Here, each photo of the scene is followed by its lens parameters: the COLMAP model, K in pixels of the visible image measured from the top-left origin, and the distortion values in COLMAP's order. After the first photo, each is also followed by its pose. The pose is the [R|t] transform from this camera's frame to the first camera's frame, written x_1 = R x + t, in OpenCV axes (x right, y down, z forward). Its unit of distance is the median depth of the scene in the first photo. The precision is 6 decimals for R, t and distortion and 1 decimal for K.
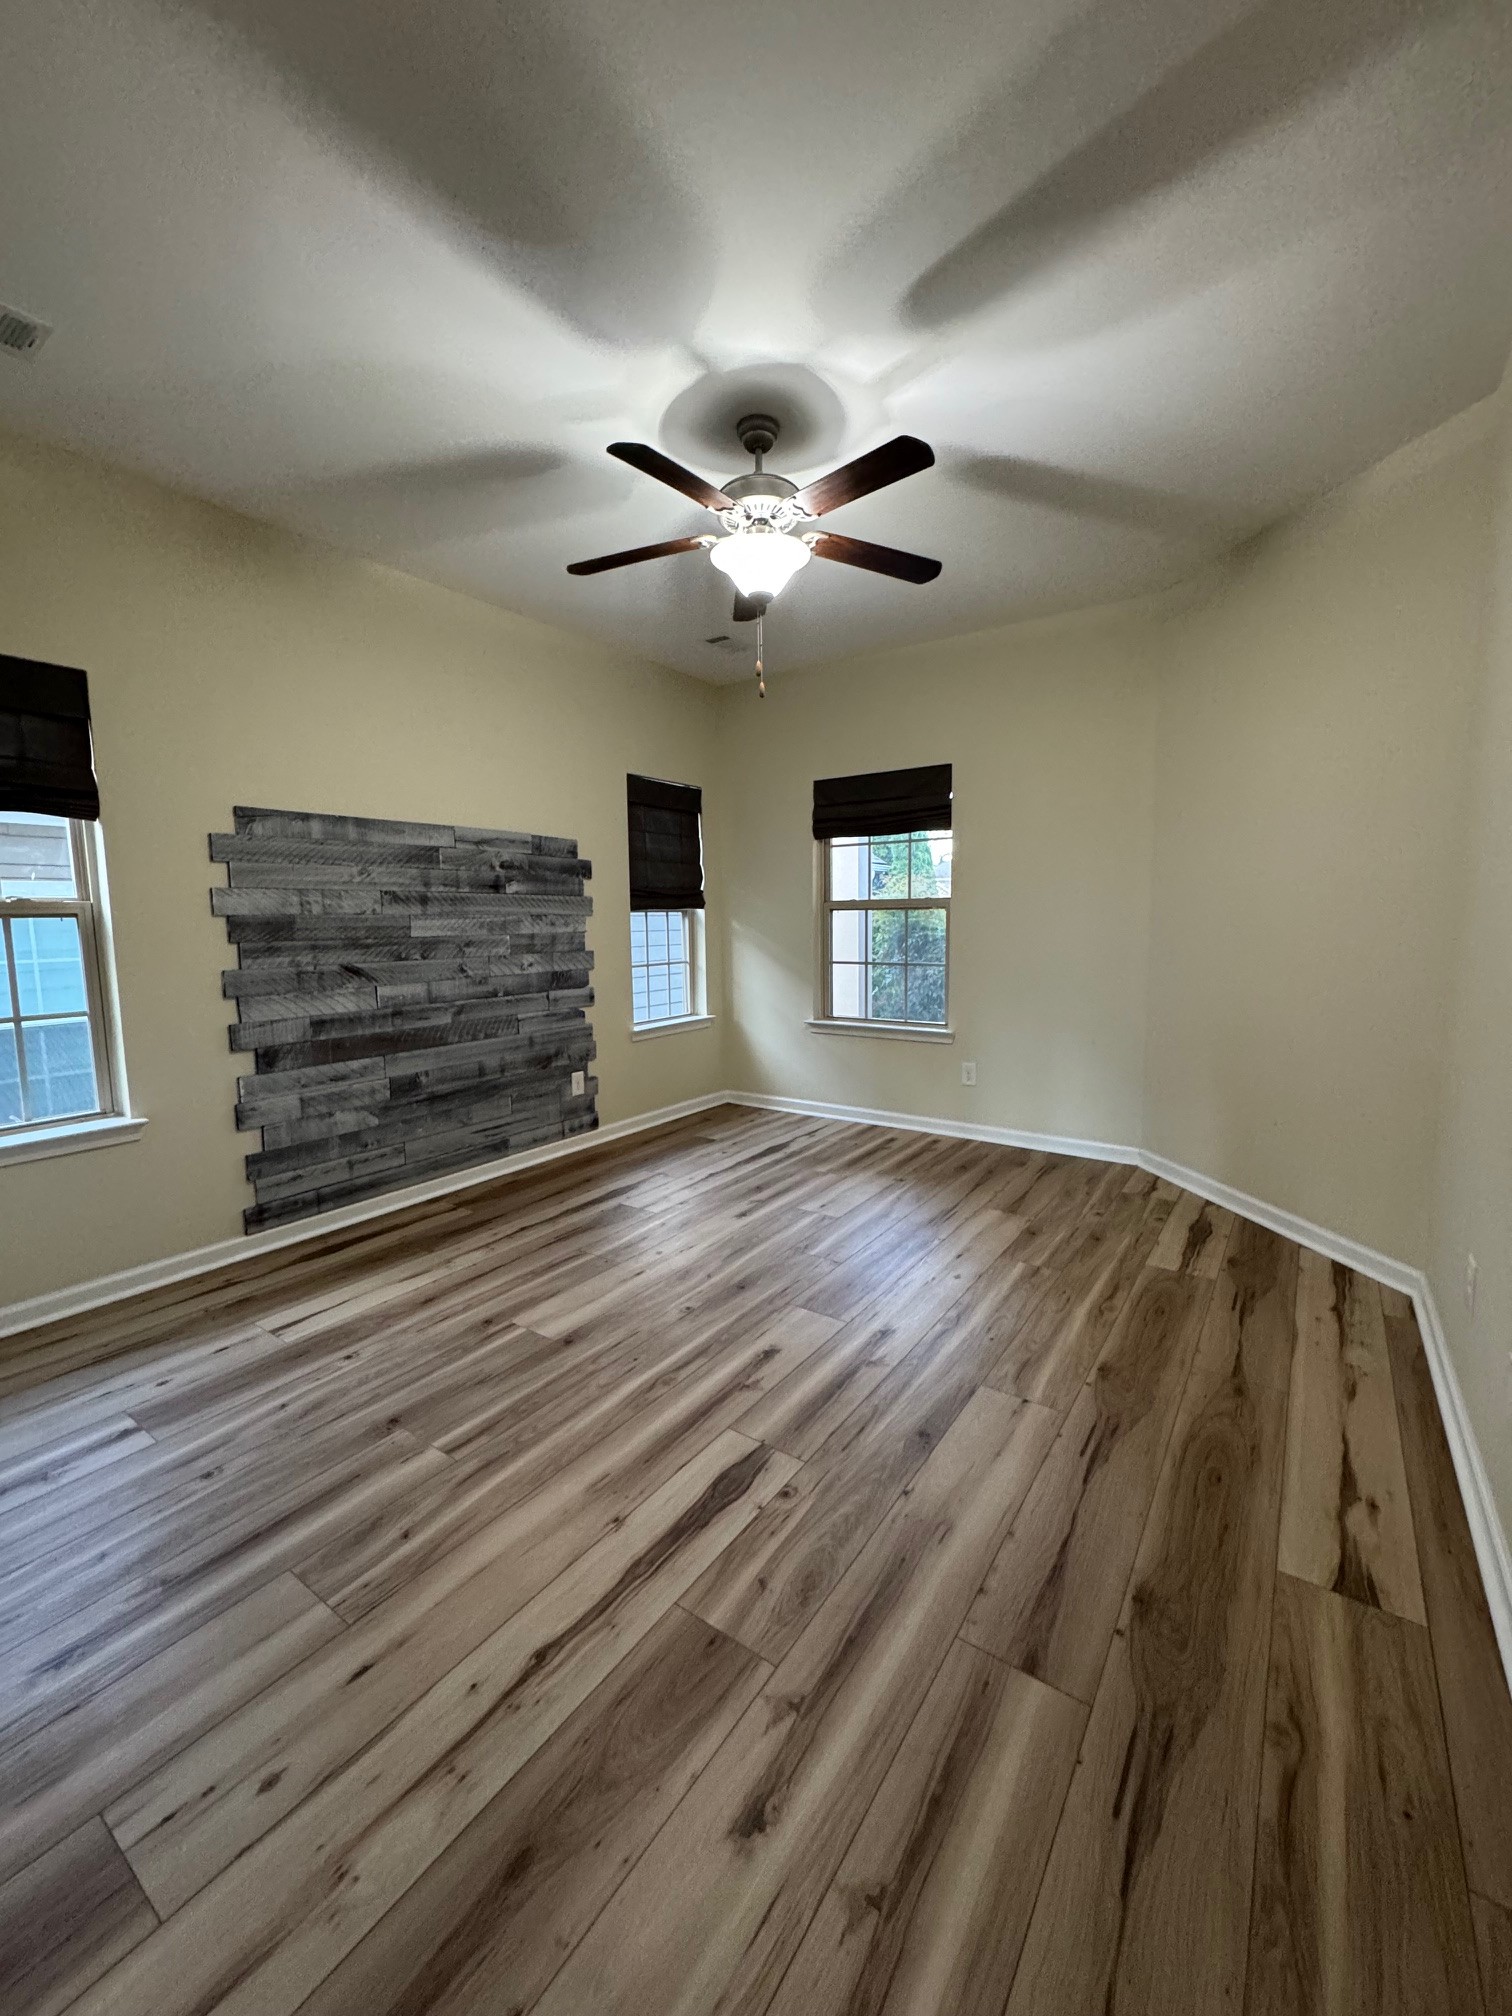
lens RADIAL K [[803.3, 0, 749.0], [0, 803.3, 1011.2], [0, 0, 1]] dist [0.000506, -0.000687]
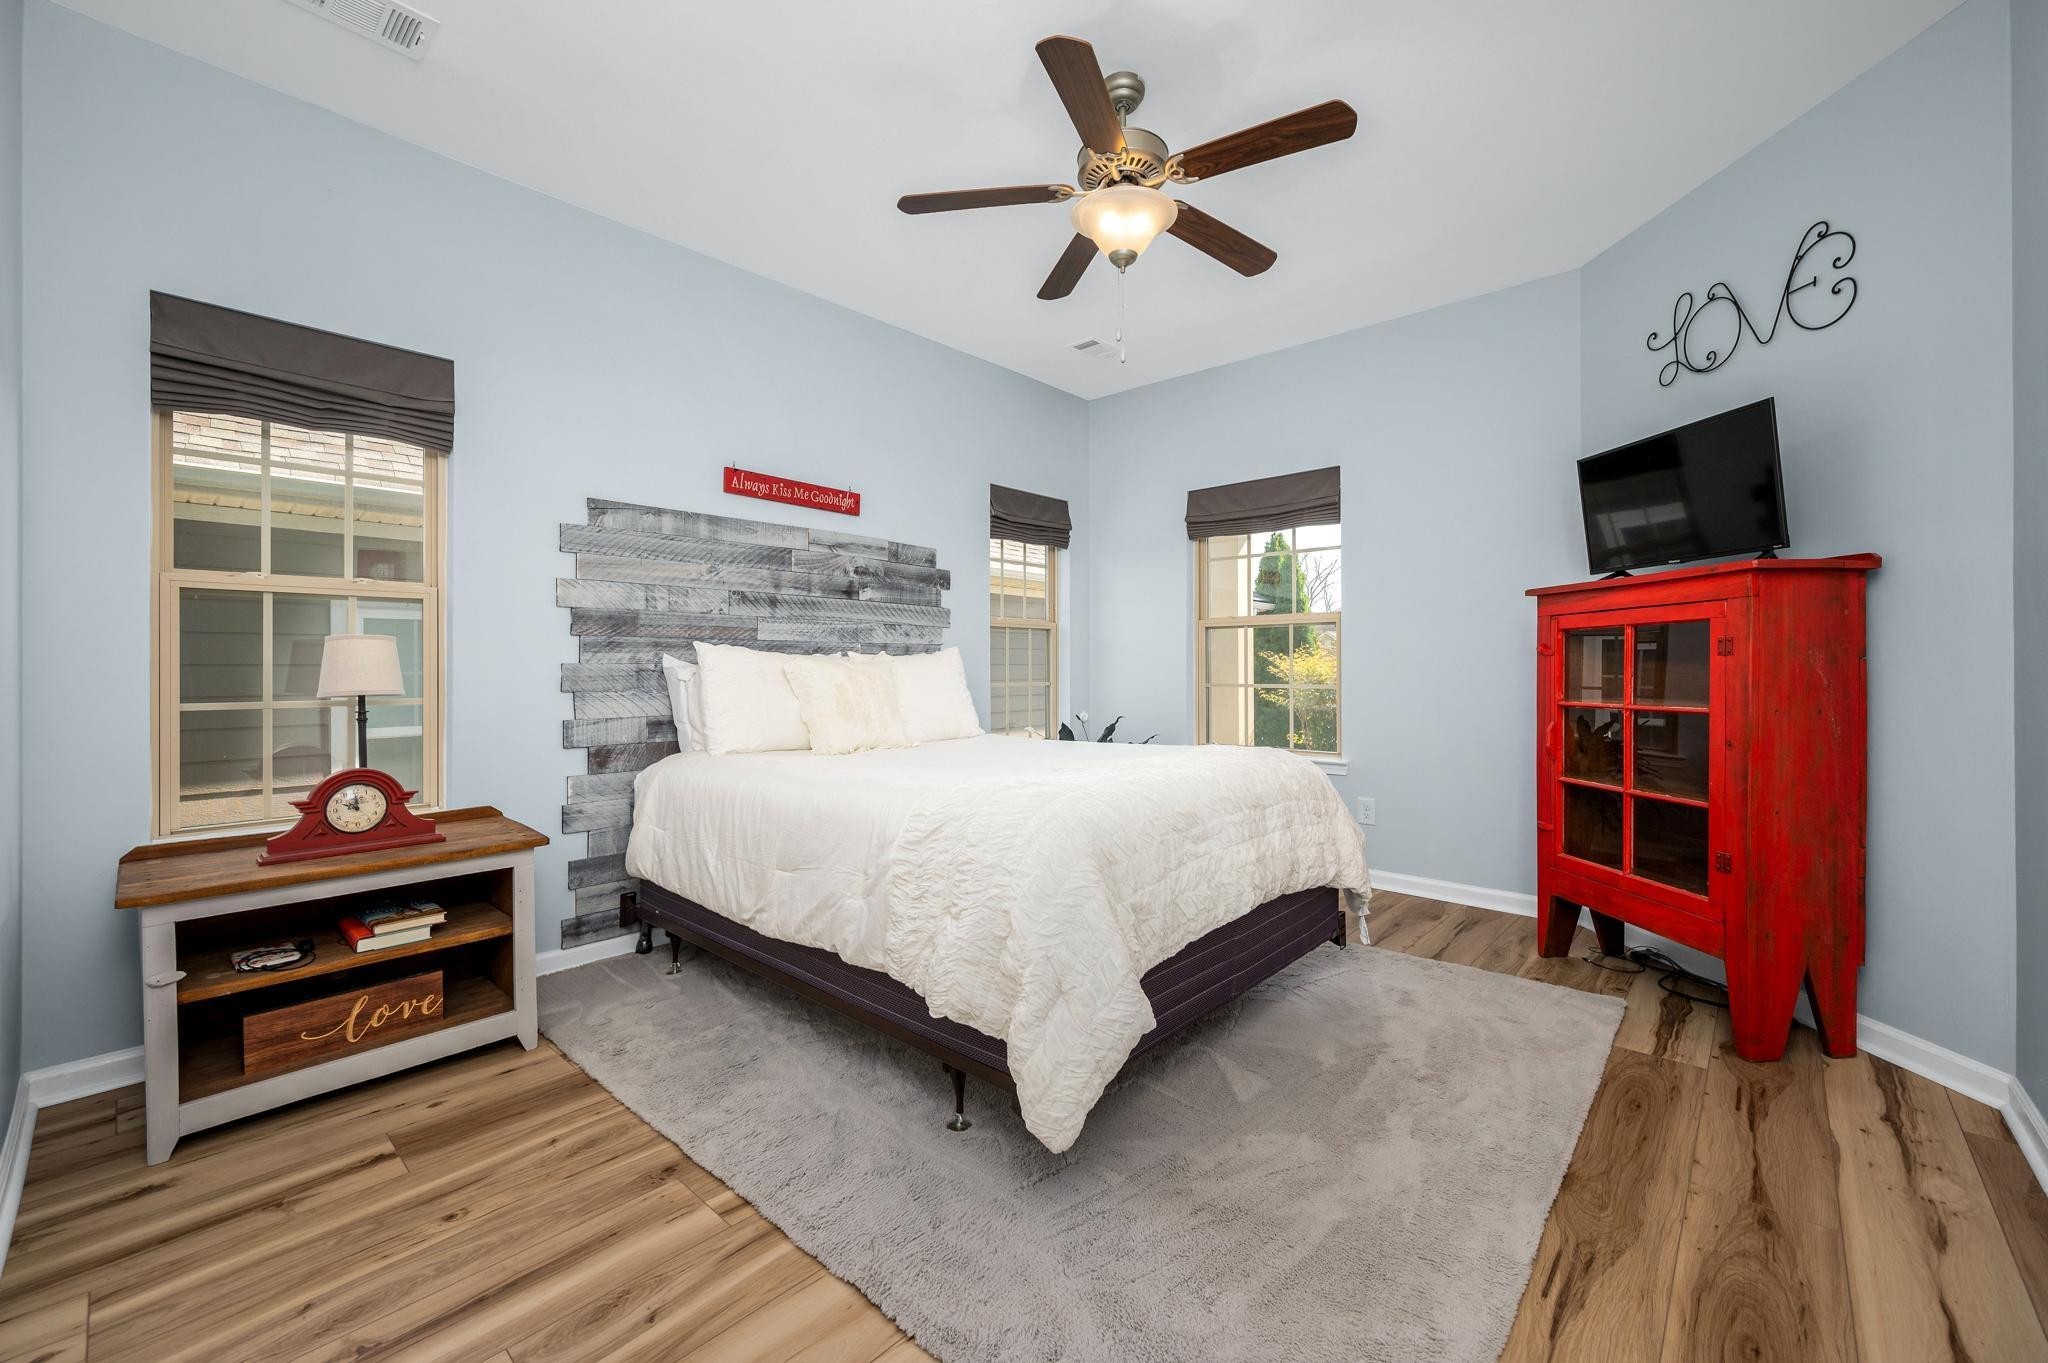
lens RADIAL K [[809.1, 0, 1036.2], [0, 809.1, 675.2], [0, 0, 1]] dist [-0.002077, 0.000187]
pose [[0.993040, 0.012478, -0.117114, 0.025738], [-0.026580, 0.992462, -0.119637, 0.065161], [0.114738, 0.121917, 0.985886, 0.109187]]
